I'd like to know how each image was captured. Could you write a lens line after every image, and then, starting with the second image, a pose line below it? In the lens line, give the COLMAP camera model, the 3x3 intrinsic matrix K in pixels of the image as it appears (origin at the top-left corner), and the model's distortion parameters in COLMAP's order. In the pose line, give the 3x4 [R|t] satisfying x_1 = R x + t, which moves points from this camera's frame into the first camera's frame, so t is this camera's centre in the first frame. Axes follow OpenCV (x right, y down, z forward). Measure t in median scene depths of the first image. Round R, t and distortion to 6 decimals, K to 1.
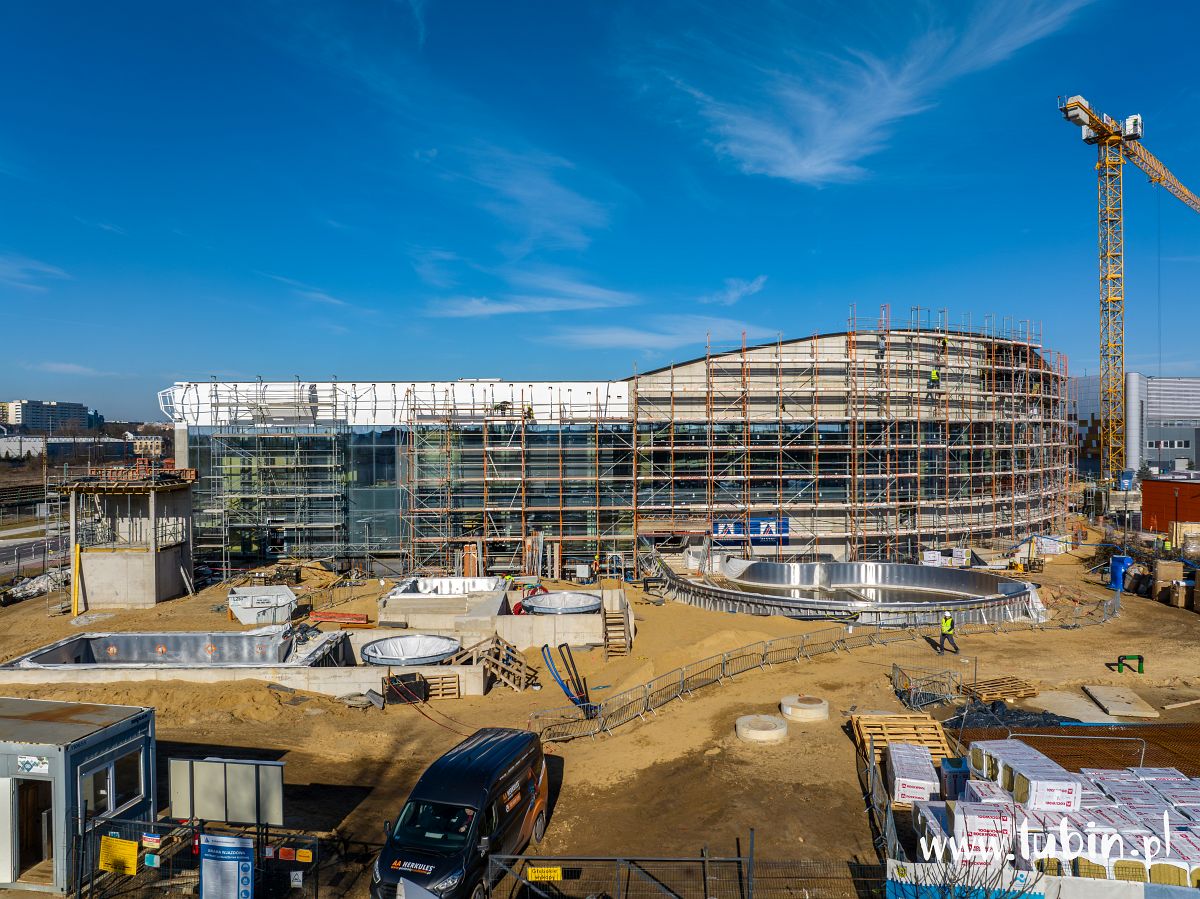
lens RADIAL K [[845.9, 0, 603.3], [0, 845.9, 441.0], [0, 0, 1]] dist [-0.040120, 0.000923]
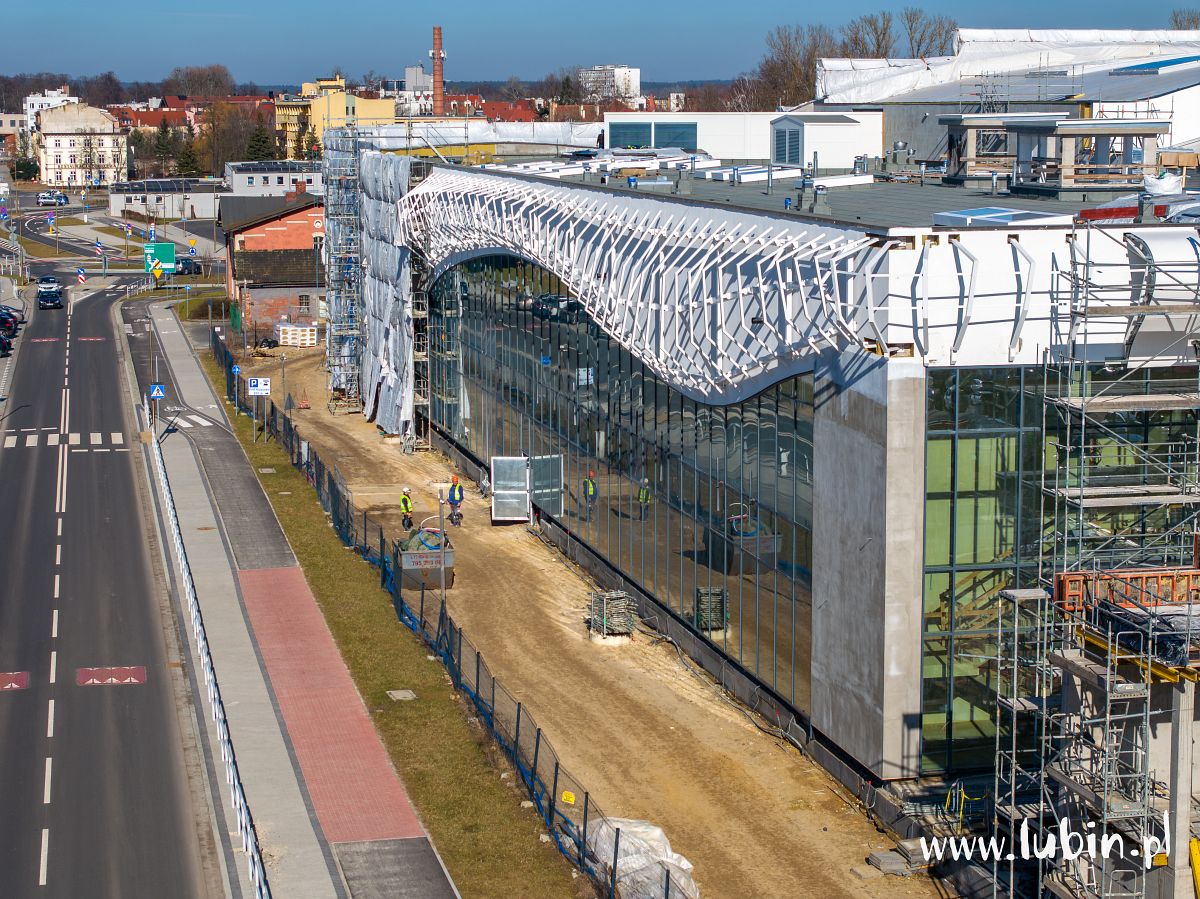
lens RADIAL K [[2403.1, 0, 600.0], [0, 2403.1, 449.5], [0, 0, 1]] dist [-0.135439, 0.723963]
pose [[0.983302, -0.025194, 0.180229, -0.779344], [0.000408, 0.990673, 0.136260, -0.109886], [-0.181981, -0.133911, 0.974141, 0.149240]]
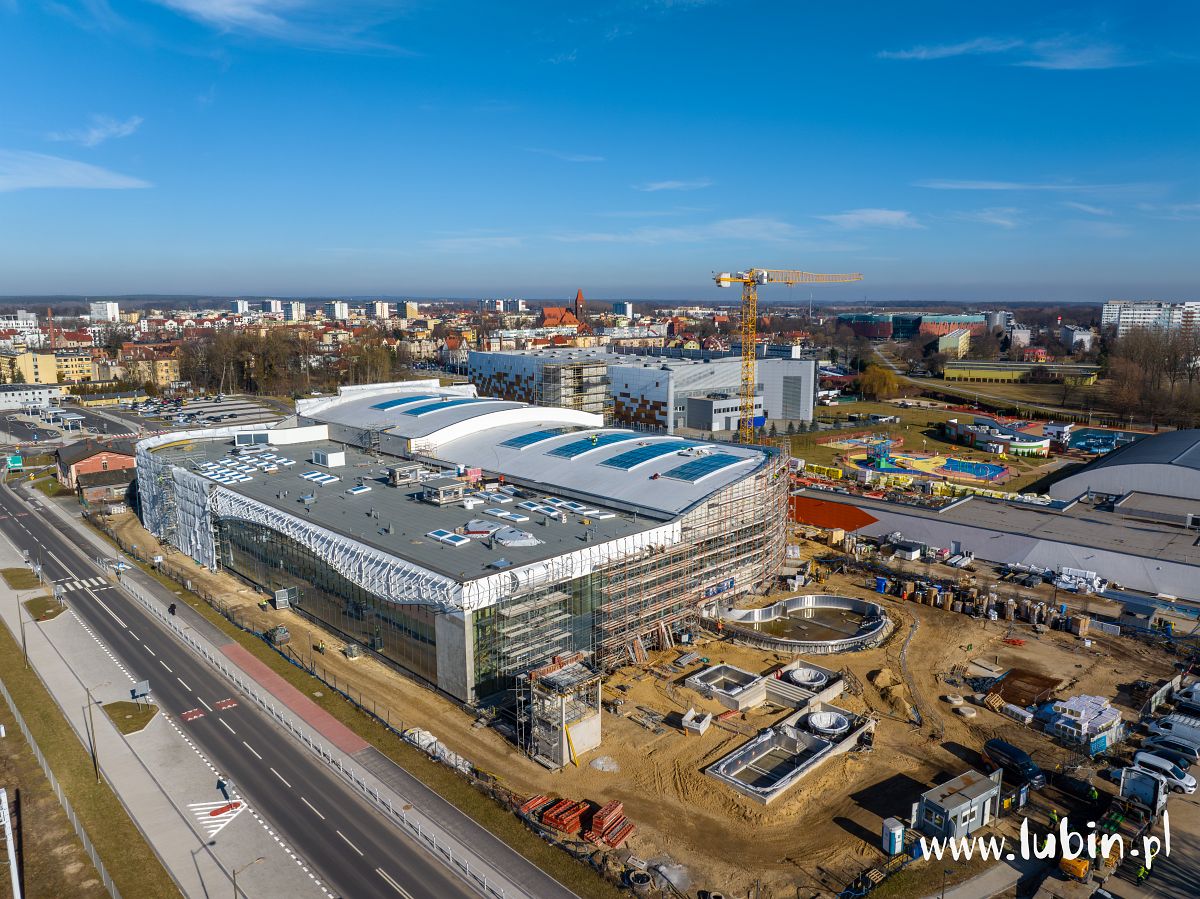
lens RADIAL K [[845.9, 0, 603.3], [0, 845.9, 441.0], [0, 0, 1]] dist [-0.040120, 0.000923]
pose [[0.740397, -0.109426, 0.663203, -1.224811], [0.002437, 0.987090, 0.160146, -0.514056], [-0.672165, -0.116955, 0.731106, -0.120849]]
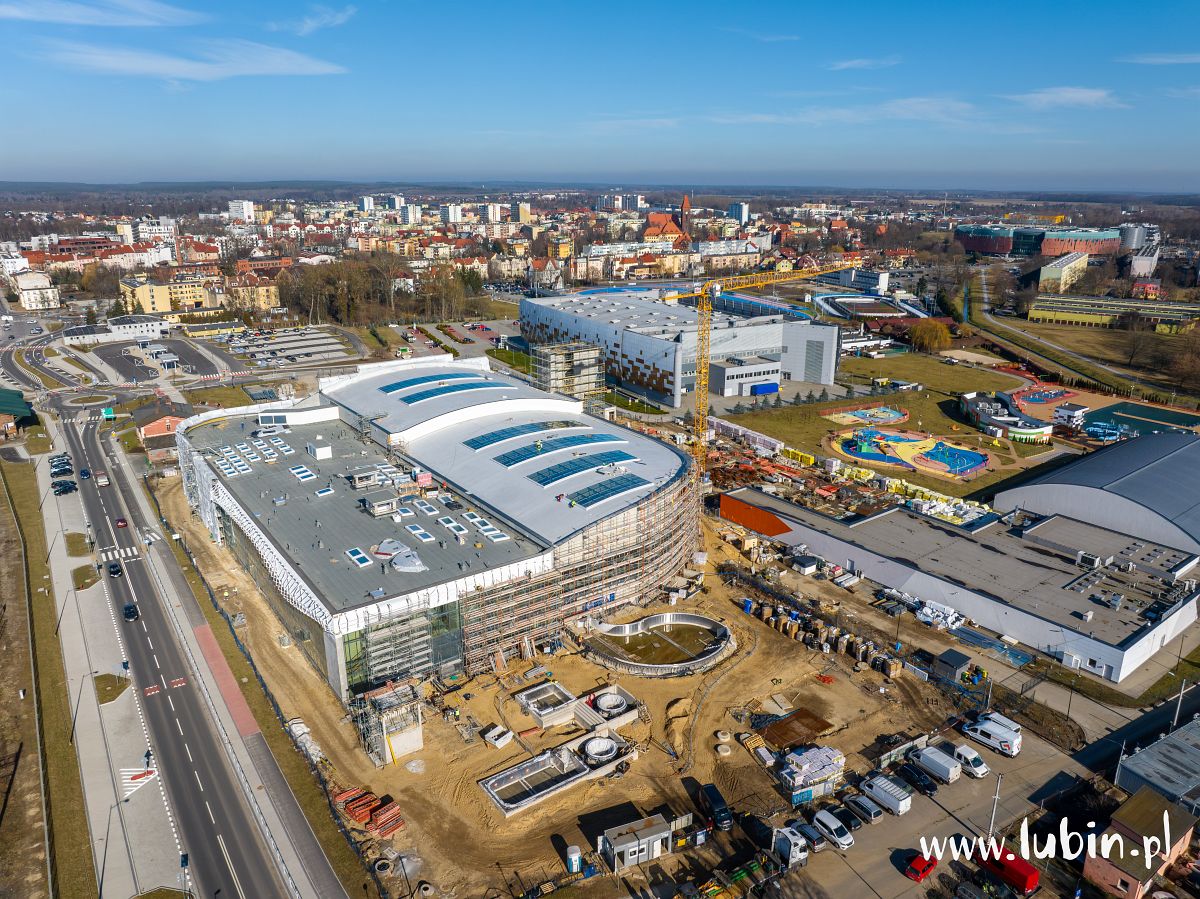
lens RADIAL K [[845.9, 0, 603.3], [0, 845.9, 441.0], [0, 0, 1]] dist [-0.040120, 0.000923]
pose [[0.835859, -0.156901, 0.526044, -0.910298], [-0.001292, 0.957717, 0.287707, -0.929799], [-0.548943, -0.241163, 0.800314, -0.636304]]
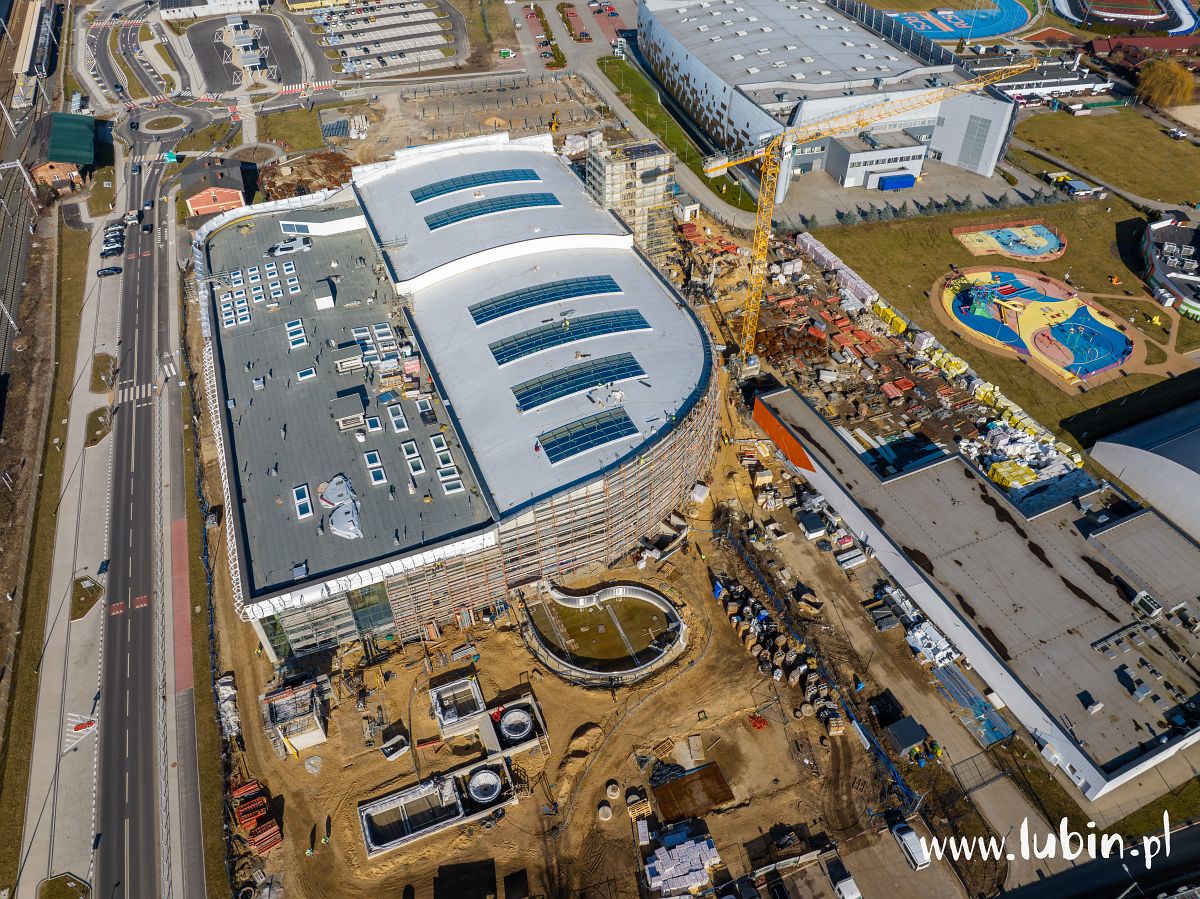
lens RADIAL K [[845.9, 0, 603.3], [0, 845.9, 441.0], [0, 0, 1]] dist [-0.040120, 0.000923]
pose [[0.939519, -0.230617, 0.253220, -0.172387], [0.001391, 0.741896, 0.670513, -1.498389], [-0.342495, -0.629608, 0.697346, -0.258938]]
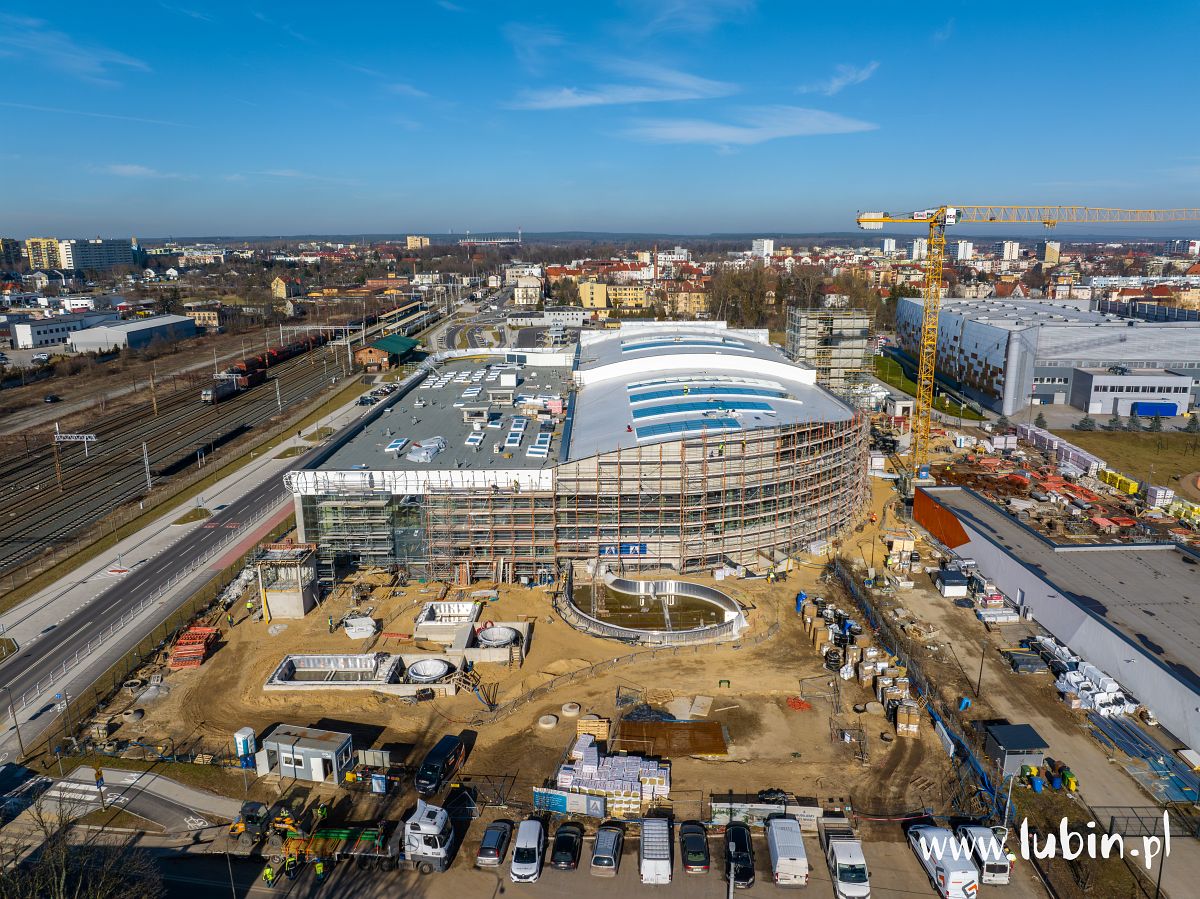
lens RADIAL K [[845.9, 0, 603.3], [0, 845.9, 441.0], [0, 0, 1]] dist [-0.040120, 0.000923]
pose [[0.999158, 0.005672, -0.040626, 0.208169], [0.003720, 0.973783, 0.227447, -0.528850], [0.040851, -0.227407, 0.972943, -0.666726]]
